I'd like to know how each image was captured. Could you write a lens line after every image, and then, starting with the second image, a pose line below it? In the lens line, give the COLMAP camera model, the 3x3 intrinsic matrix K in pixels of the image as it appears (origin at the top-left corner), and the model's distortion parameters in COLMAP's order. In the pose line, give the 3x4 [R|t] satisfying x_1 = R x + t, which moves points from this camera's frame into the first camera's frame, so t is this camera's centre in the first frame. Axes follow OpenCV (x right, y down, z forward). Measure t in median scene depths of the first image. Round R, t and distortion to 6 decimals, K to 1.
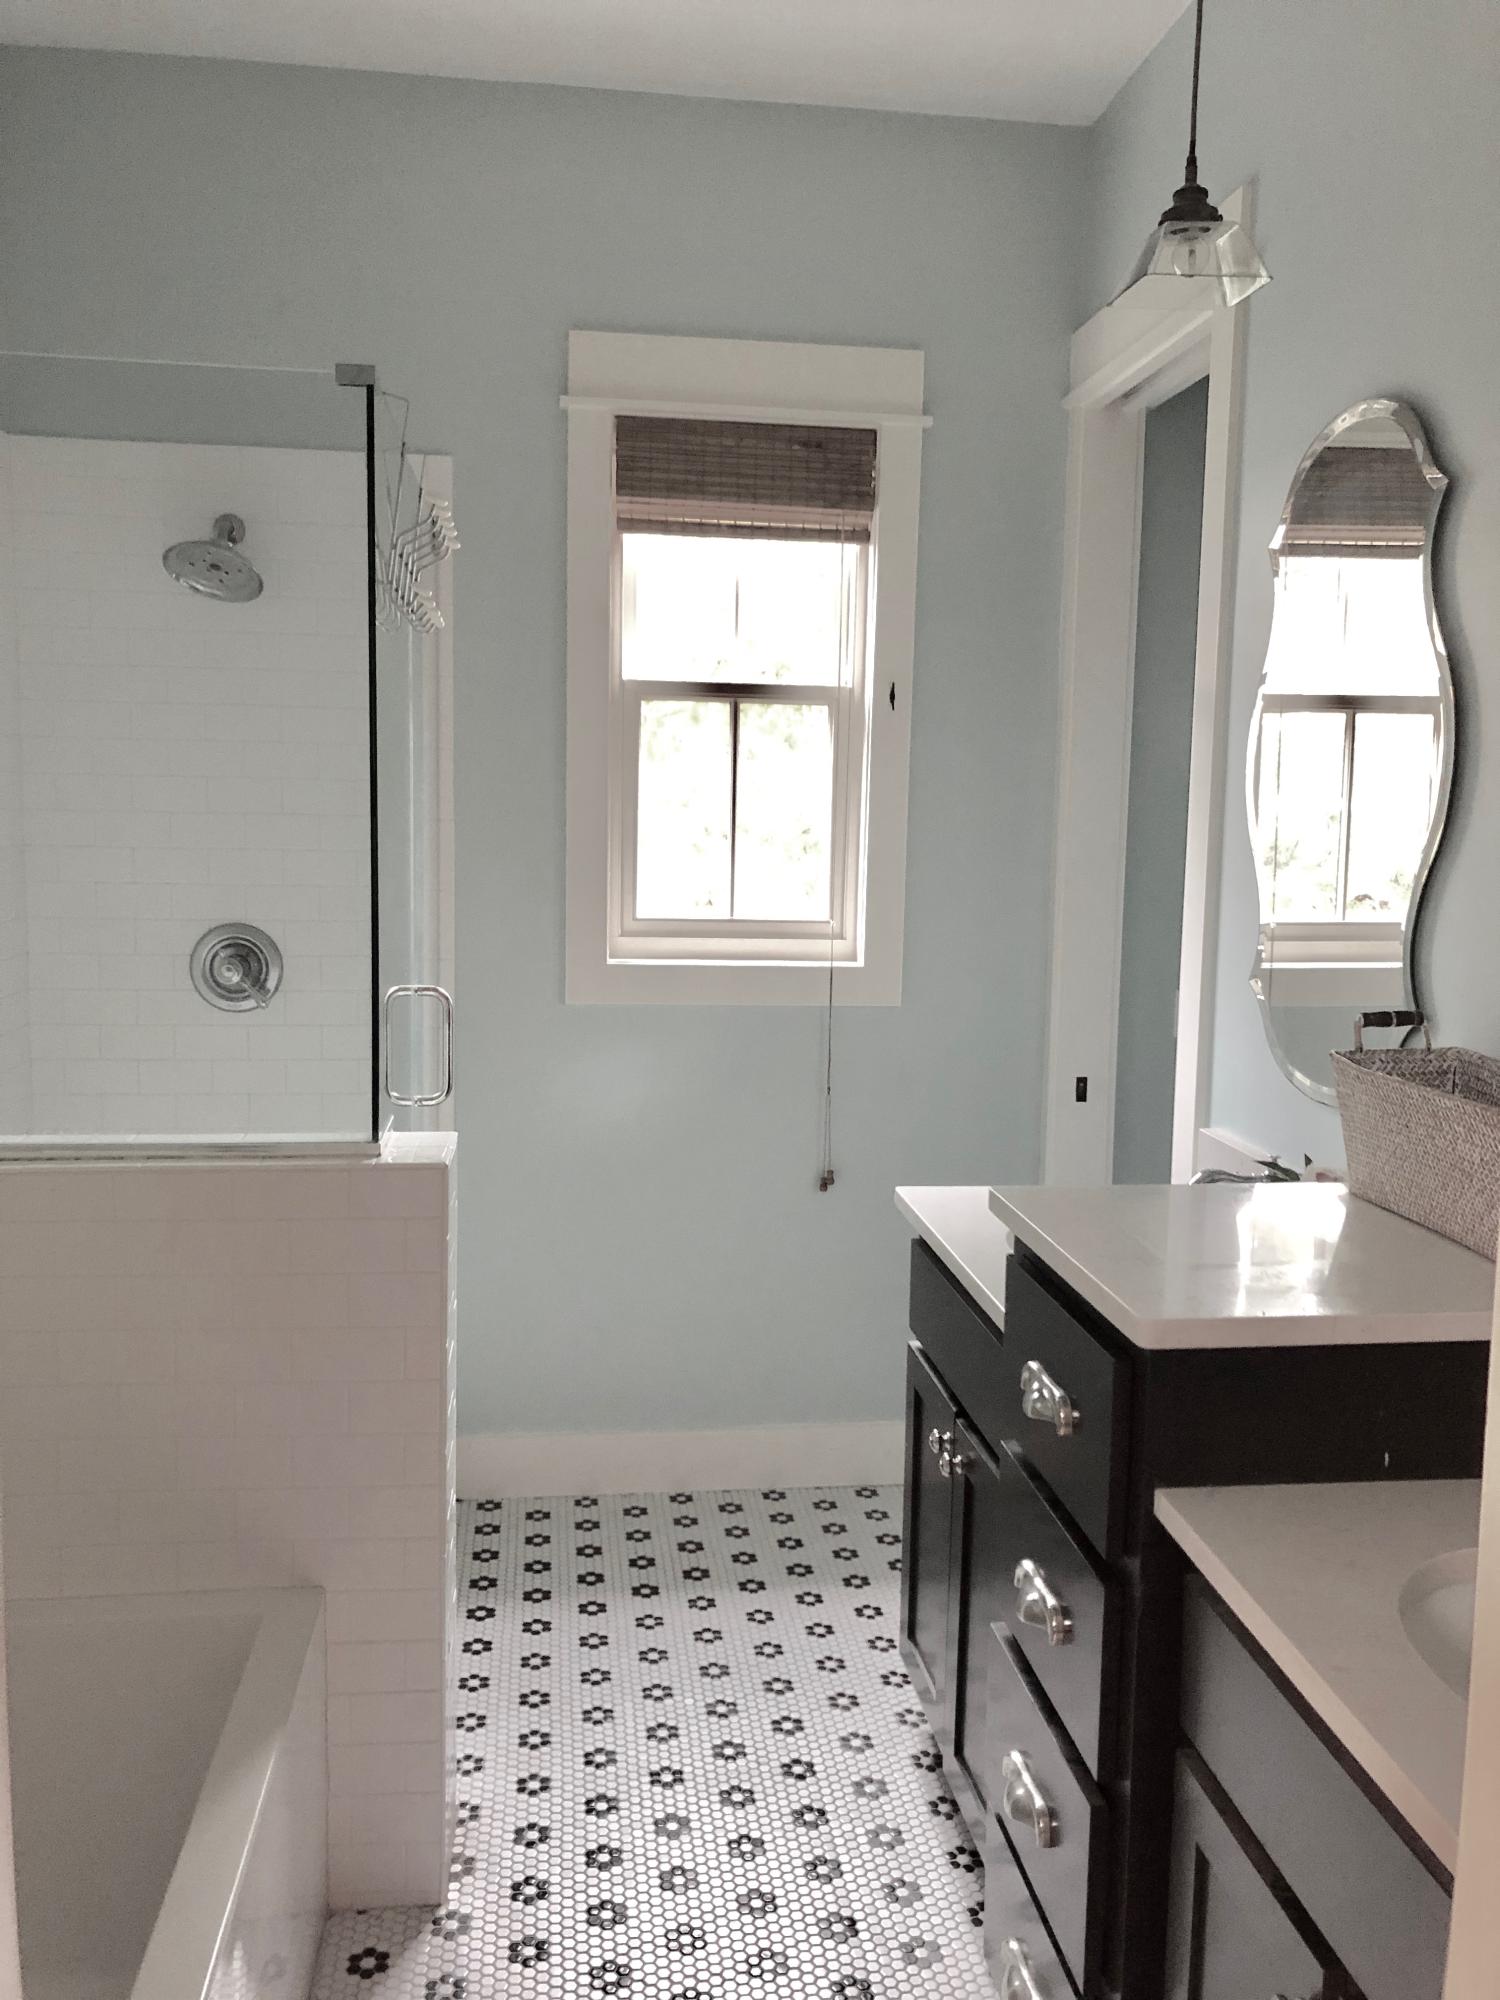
lens RADIAL K [[1659.5, 0, 747.8], [0, 1659.5, 1005.8], [0, 0, 1]] dist [0.024052, 0.010592]
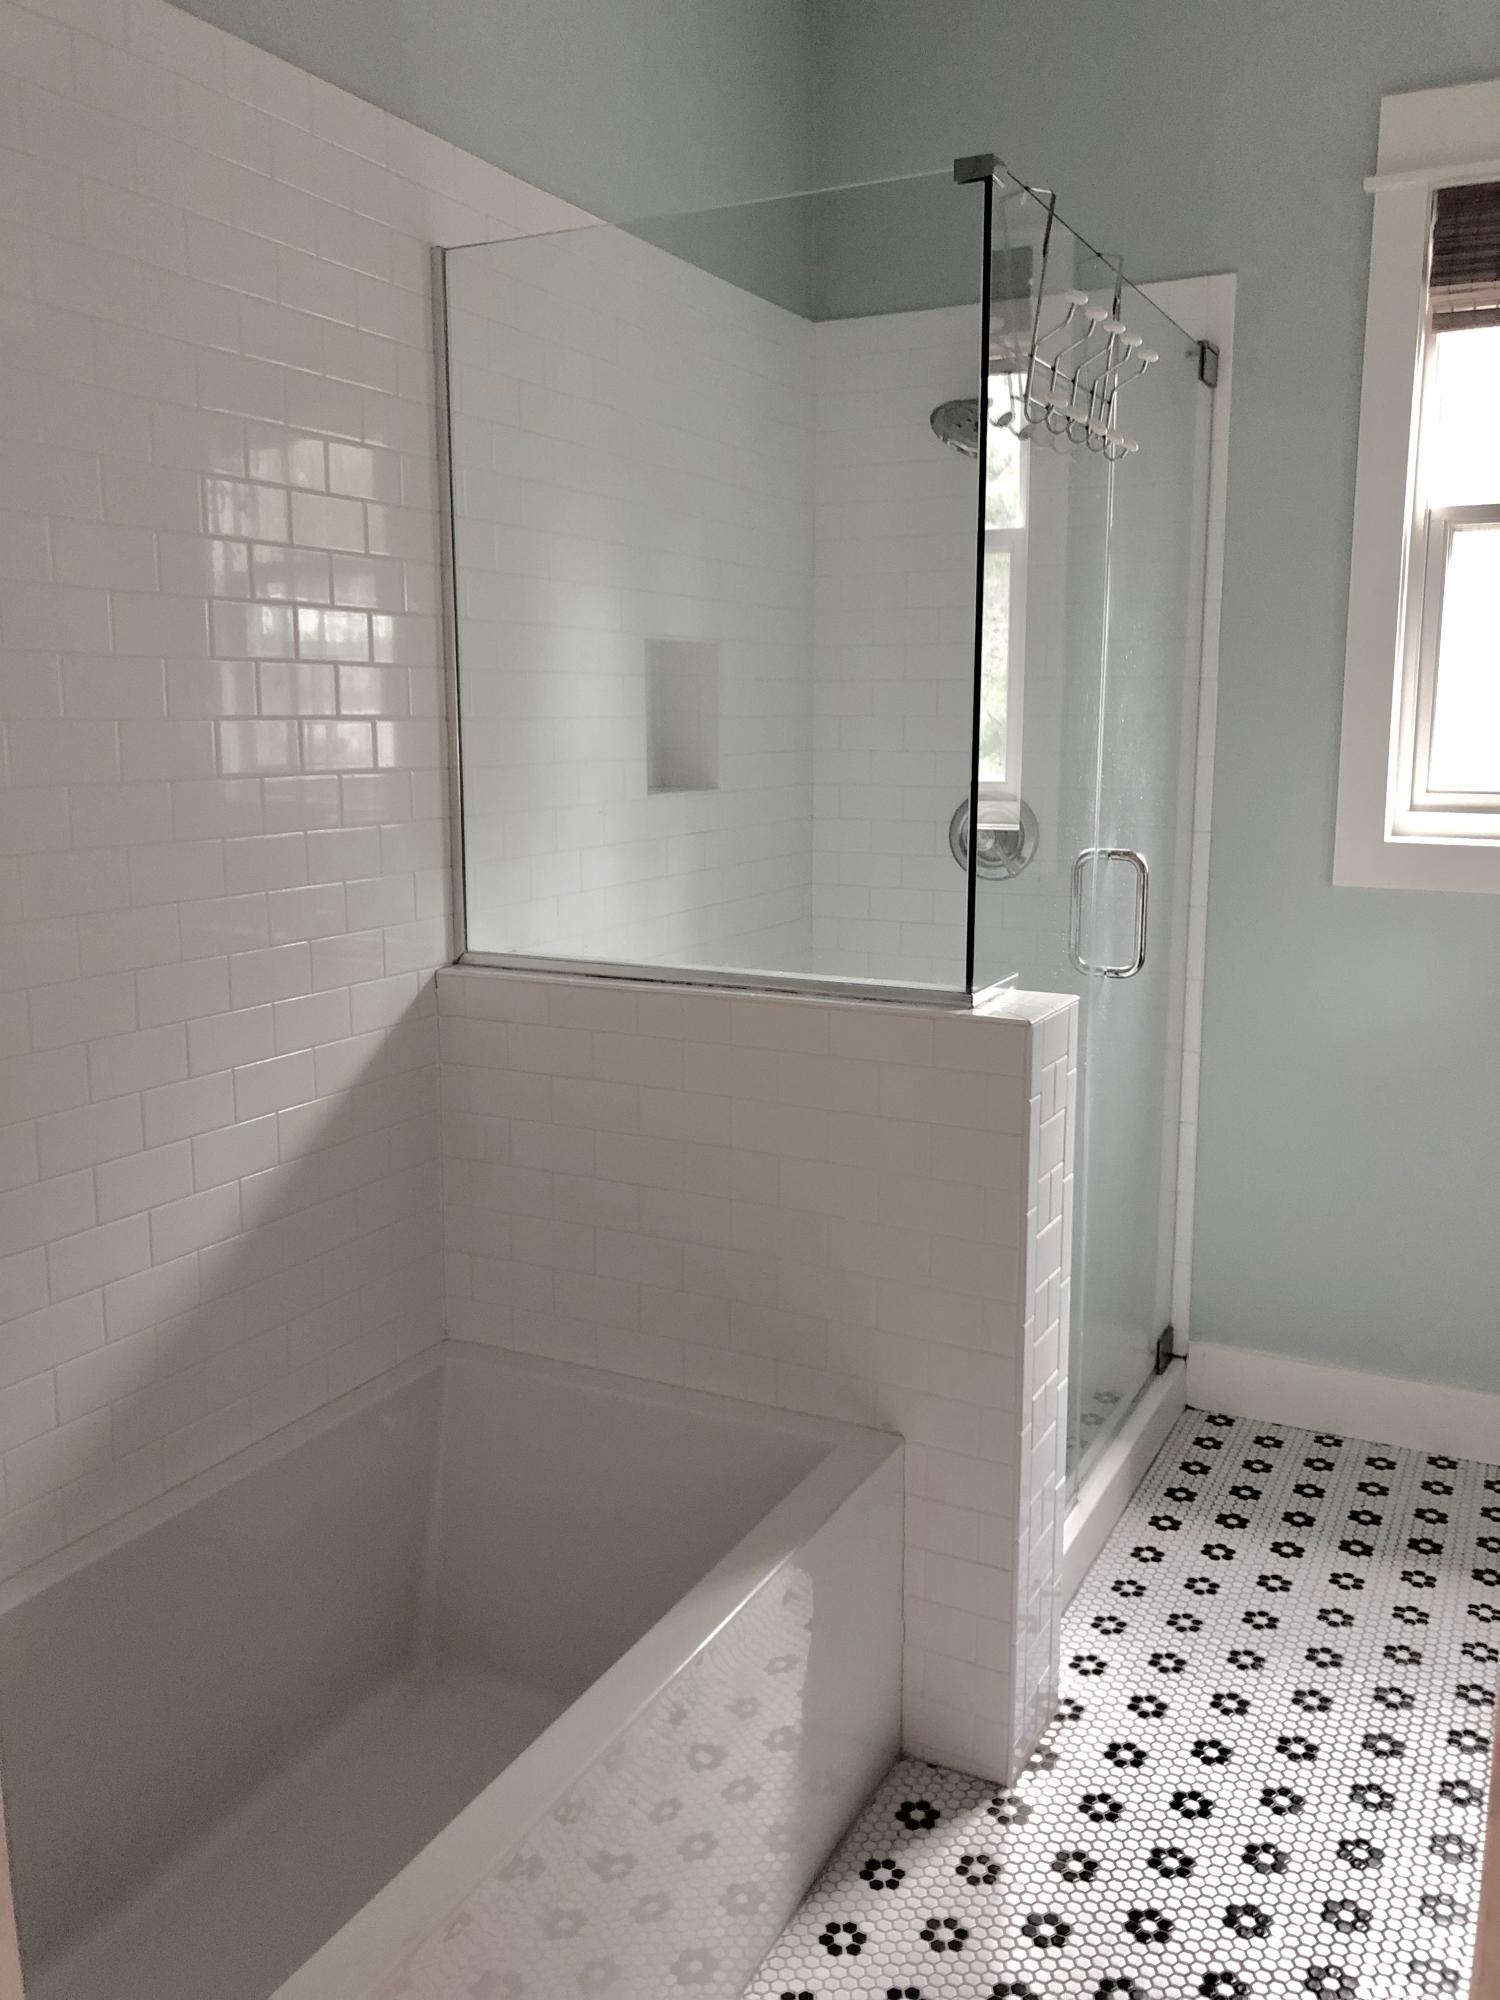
lens RADIAL K [[1659.5, 0, 749.8], [0, 1659.5, 991.7], [0, 0, 1]] dist [0.024052, 0.010592]
pose [[0.830434, 0.076587, -0.551828, 0.169174], [-0.052738, 0.996865, 0.058990, 0.026630], [0.554615, -0.019885, 0.831869, 0.110808]]
